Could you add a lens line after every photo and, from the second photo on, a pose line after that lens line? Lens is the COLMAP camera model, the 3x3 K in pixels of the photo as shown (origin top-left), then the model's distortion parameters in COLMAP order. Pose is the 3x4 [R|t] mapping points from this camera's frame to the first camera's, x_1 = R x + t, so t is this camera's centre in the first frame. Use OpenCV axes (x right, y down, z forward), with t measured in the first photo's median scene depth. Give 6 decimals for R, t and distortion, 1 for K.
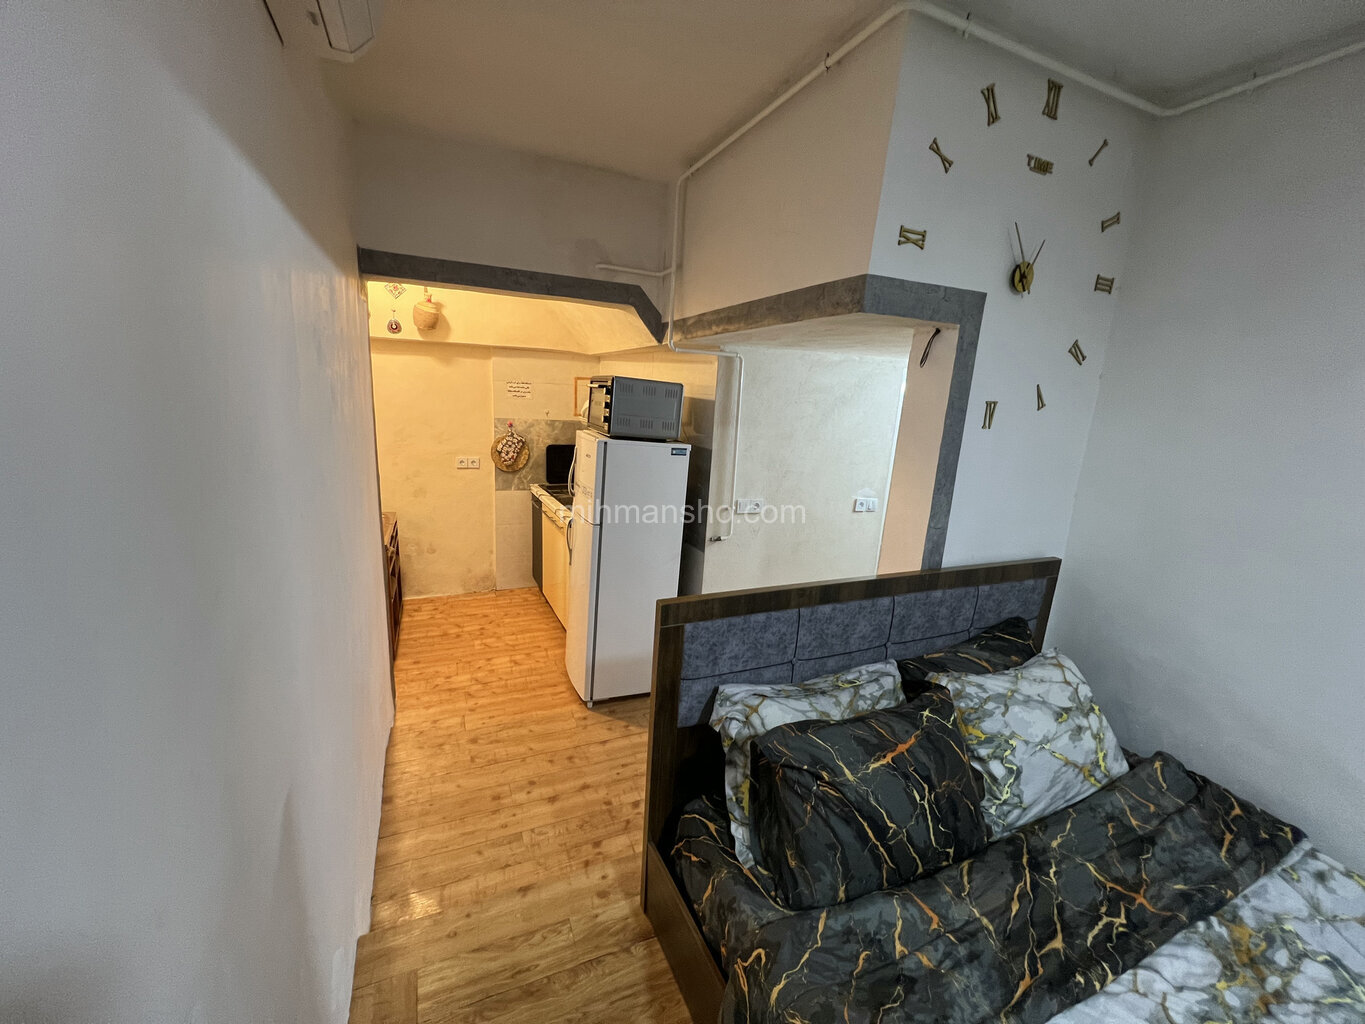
lens RADIAL K [[546.3, 0, 674.3], [0, 546.3, 508.8], [0, 0, 1]] dist [-0.001980, -0.000002]
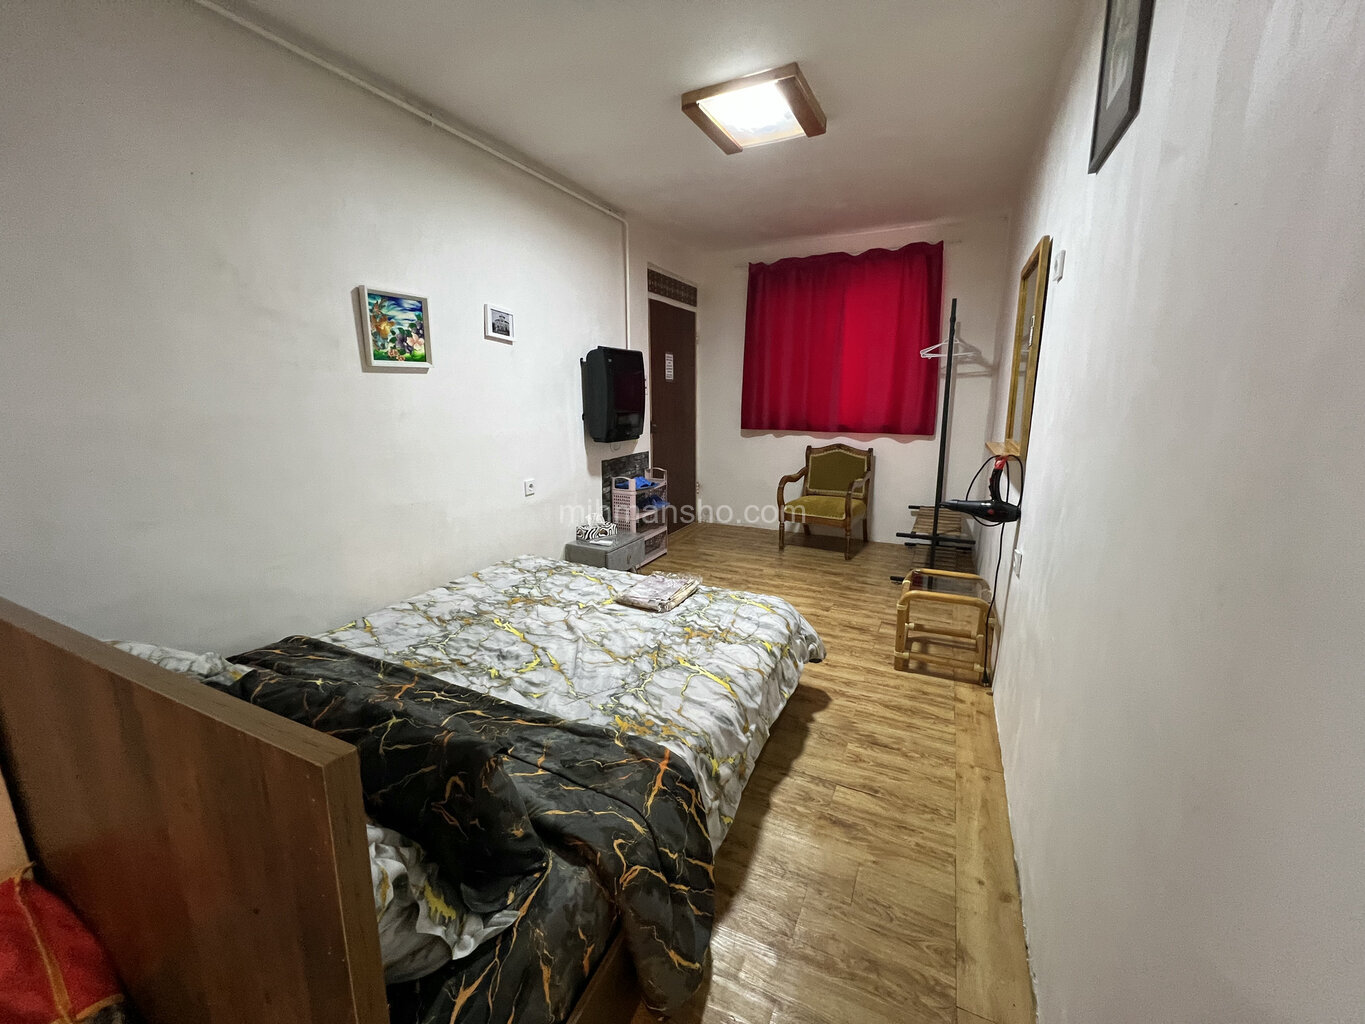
lens RADIAL K [[553.8, 0, 682.5], [0, 553.8, 512.0], [0, 0, 1]] dist [-0.000740, 0.000026]
pose [[-0.659372, -0.215126, 0.720381, -0.345257], [0.128859, 0.911670, 0.390196, -0.081651], [-0.740691, 0.350112, -0.573409, 0.842796]]
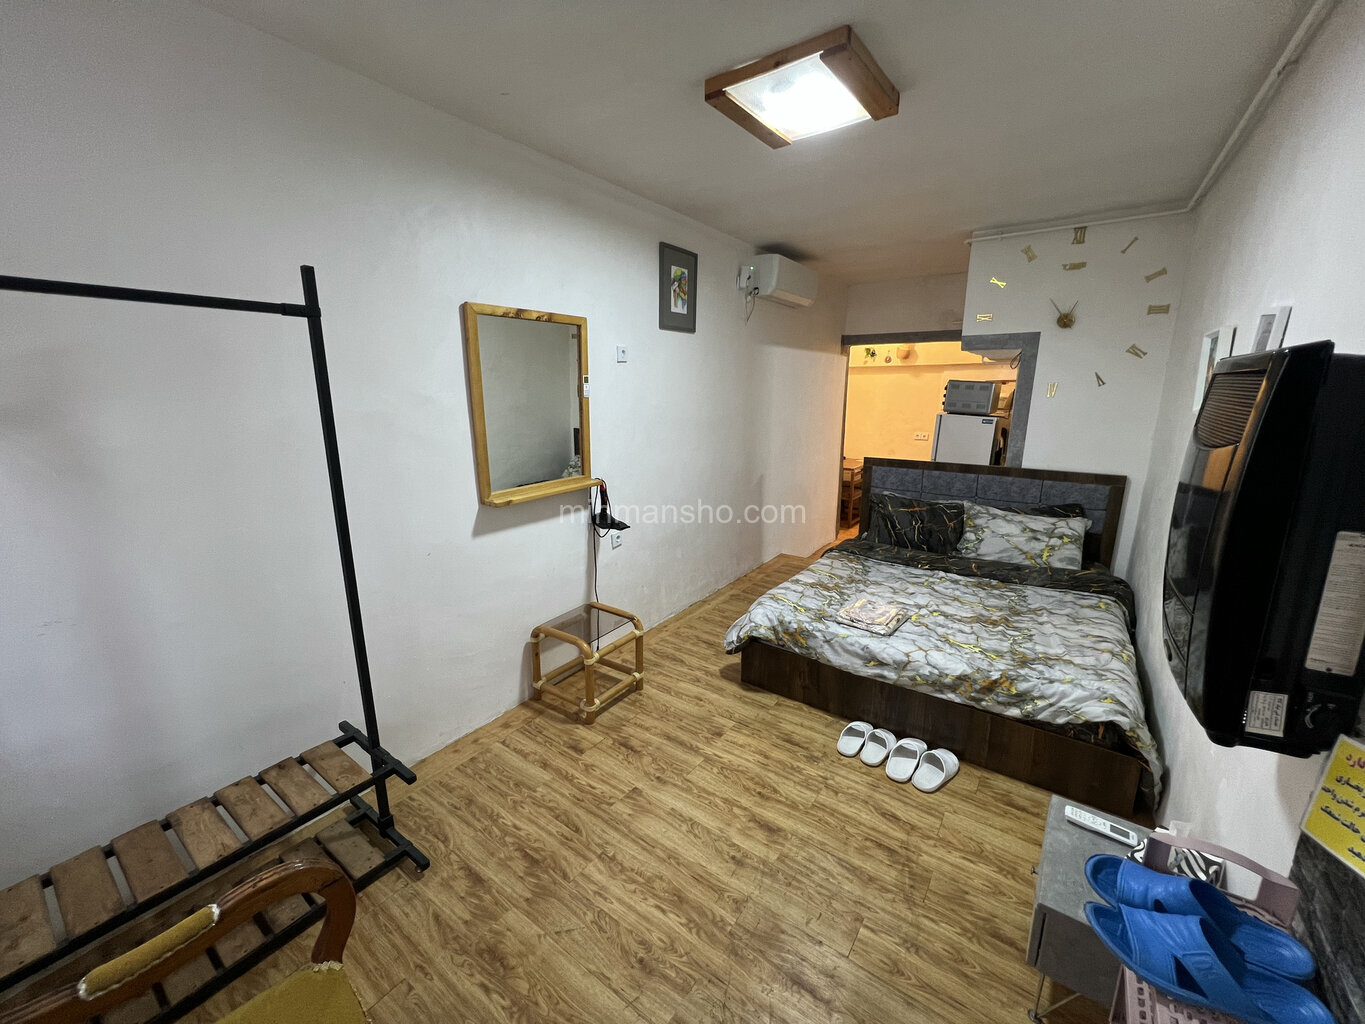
lens RADIAL K [[553.8, 0, 682.5], [0, 553.8, 512.0], [0, 0, 1]] dist [-0.000740, 0.000026]
pose [[0.524470, 0.137477, -0.840257, 1.732714], [-0.151647, 0.986182, 0.066698, 0.353833], [0.837816, 0.092441, 0.538070, -1.231933]]
